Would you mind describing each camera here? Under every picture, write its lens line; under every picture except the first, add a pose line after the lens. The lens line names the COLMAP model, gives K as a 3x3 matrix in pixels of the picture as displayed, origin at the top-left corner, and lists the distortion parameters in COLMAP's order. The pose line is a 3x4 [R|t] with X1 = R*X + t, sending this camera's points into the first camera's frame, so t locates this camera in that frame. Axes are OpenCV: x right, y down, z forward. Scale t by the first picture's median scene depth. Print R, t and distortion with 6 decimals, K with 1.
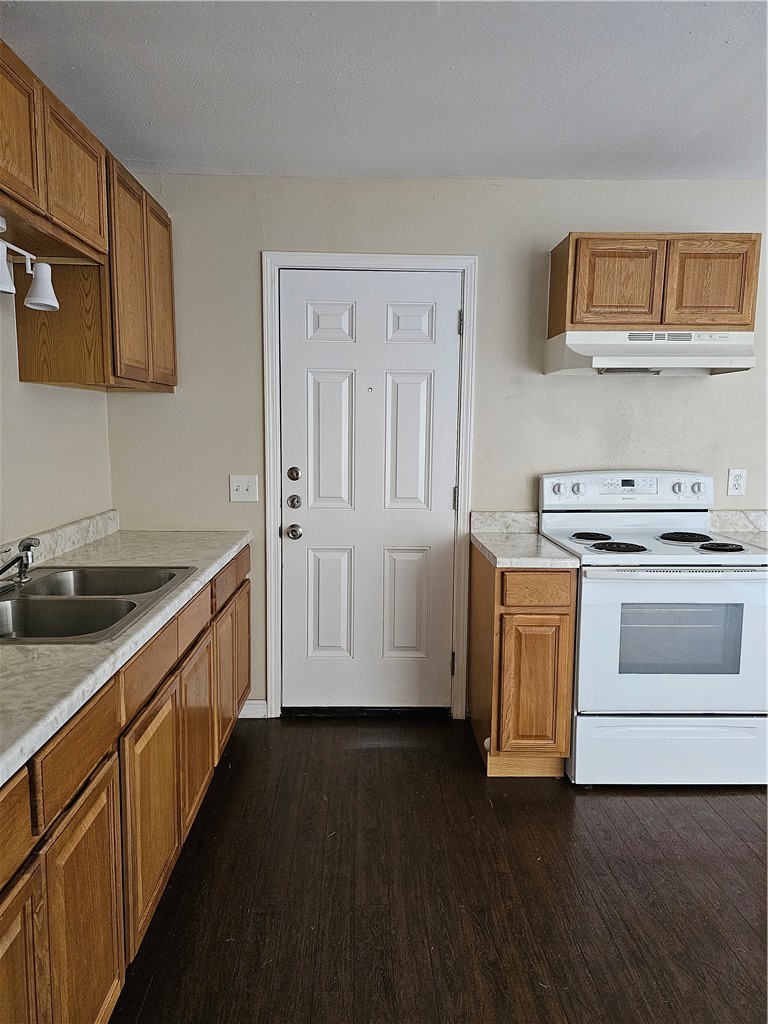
lens RADIAL K [[679.9, 0, 376.9], [0, 679.9, 514.5], [0, 0, 1]] dist [0.107630, -0.144779]
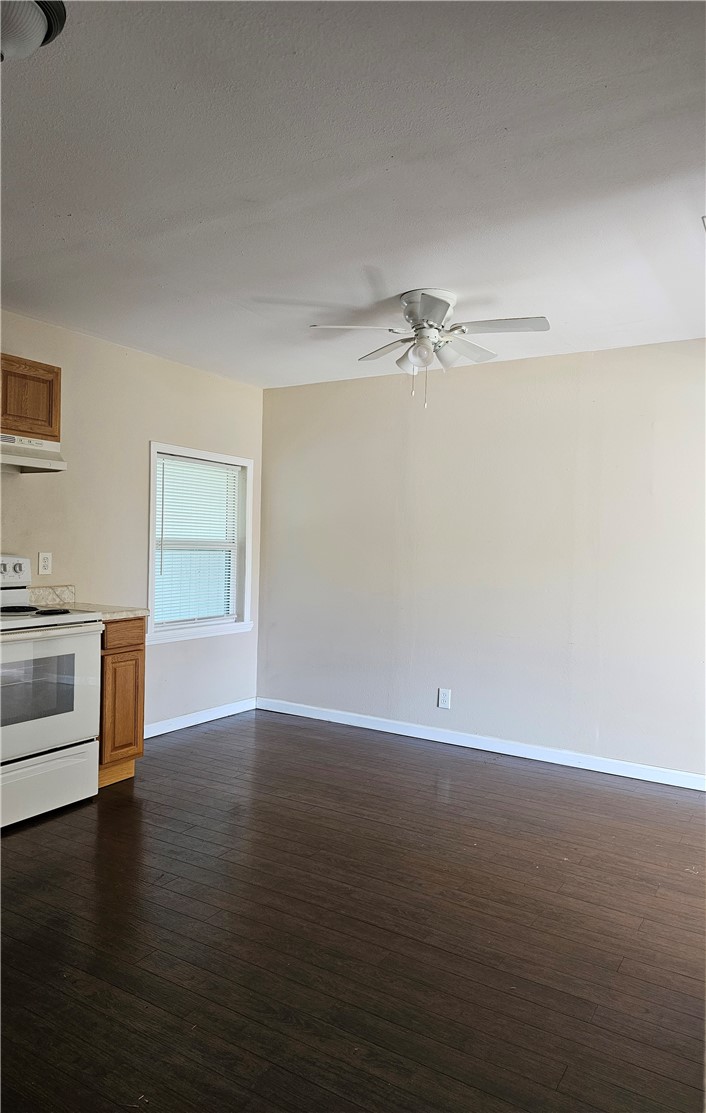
lens RADIAL K [[742.9, 0, 353.0], [0, 742.9, 556.5], [0, 0, 1]] dist [0.039332, -0.000214]
pose [[0.540779, -0.005267, 0.841148, -0.323948], [0.086947, 0.994974, -0.049668, 0.059811], [-0.836659, 0.099995, 0.538519, -0.169069]]
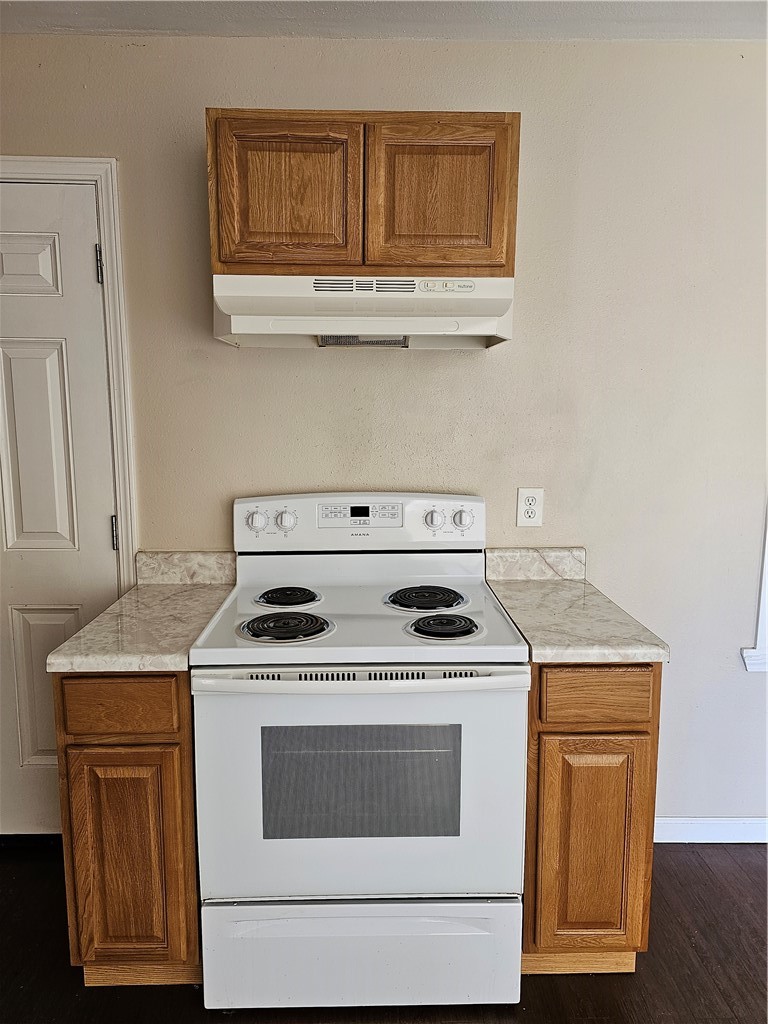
lens RADIAL K [[679.9, 0, 376.9], [0, 679.9, 514.5], [0, 0, 1]] dist [0.107630, -0.144779]
pose [[0.999996, -0.002660, -0.000616, 0.423277], [0.002677, 0.999584, 0.028734, -0.068022], [0.000539, -0.028735, 0.999587, 0.374285]]
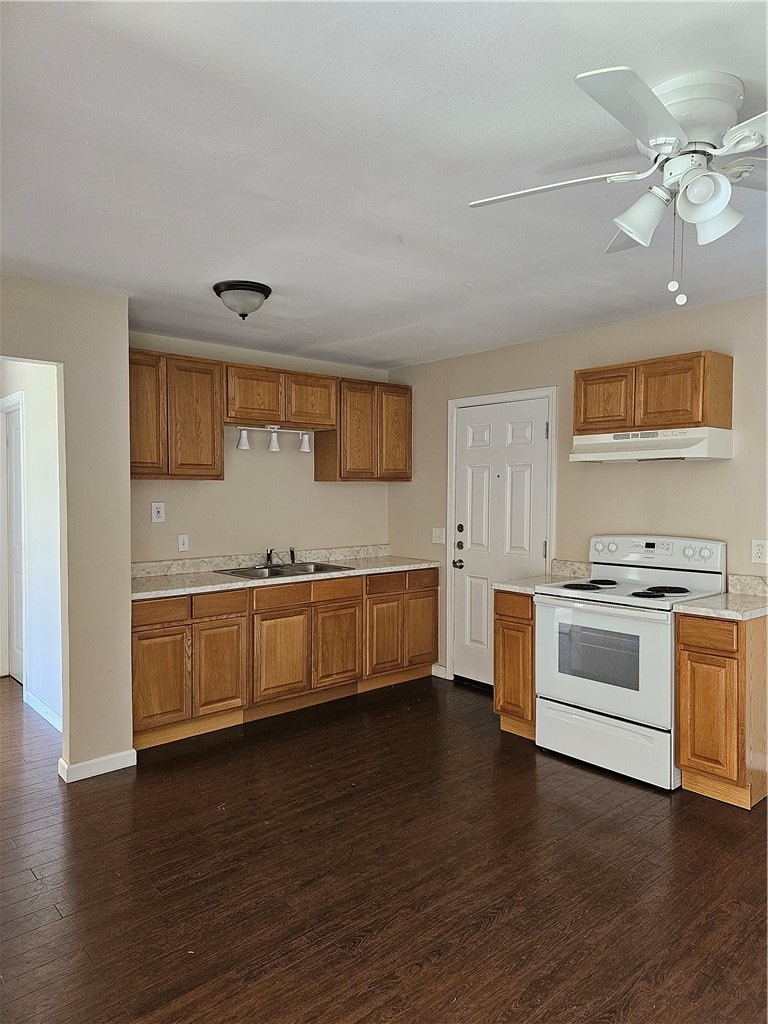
lens RADIAL K [[679.9, 0, 376.9], [0, 679.9, 514.5], [0, 0, 1]] dist [0.107630, -0.144779]
pose [[0.642184, 0.020331, -0.766281, 1.125776], [-0.094546, 0.994116, -0.052859, 0.014309], [0.760697, 0.106394, 0.640328, -0.227606]]
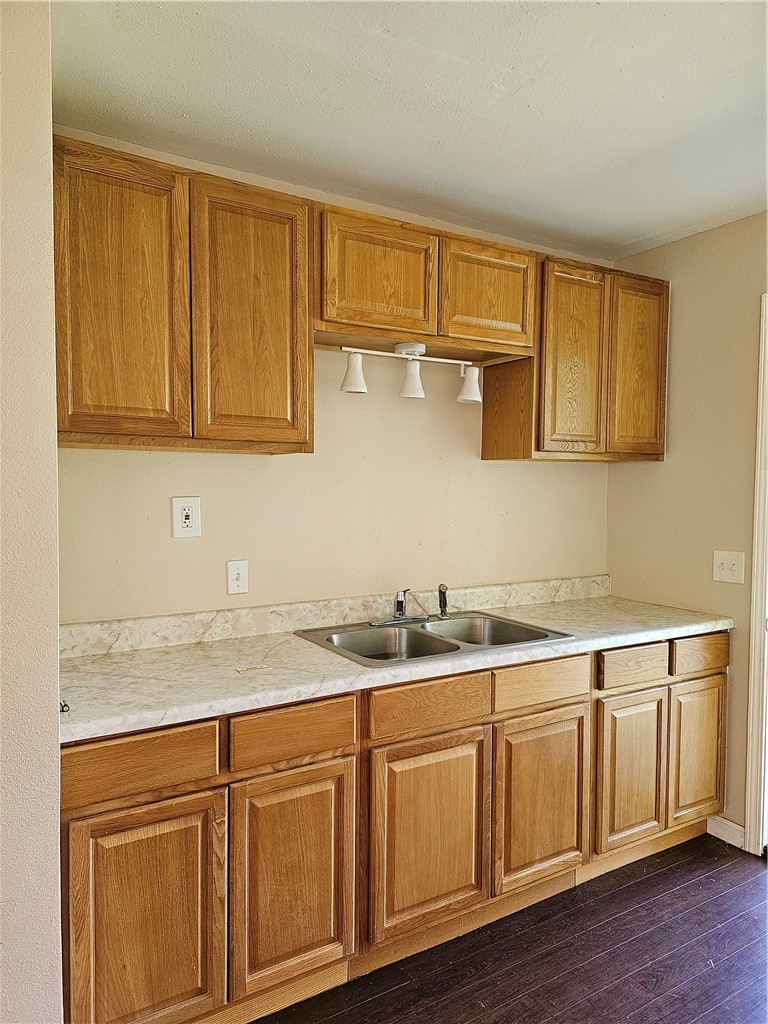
lens RADIAL K [[679.9, 0, 376.9], [0, 679.9, 514.5], [0, 0, 1]] dist [0.107630, -0.144779]
pose [[0.504337, 0.032640, -0.862890, 0.379096], [-0.113050, 0.993180, -0.028506, -0.032491], [0.856075, 0.111926, 0.504588, 0.192501]]
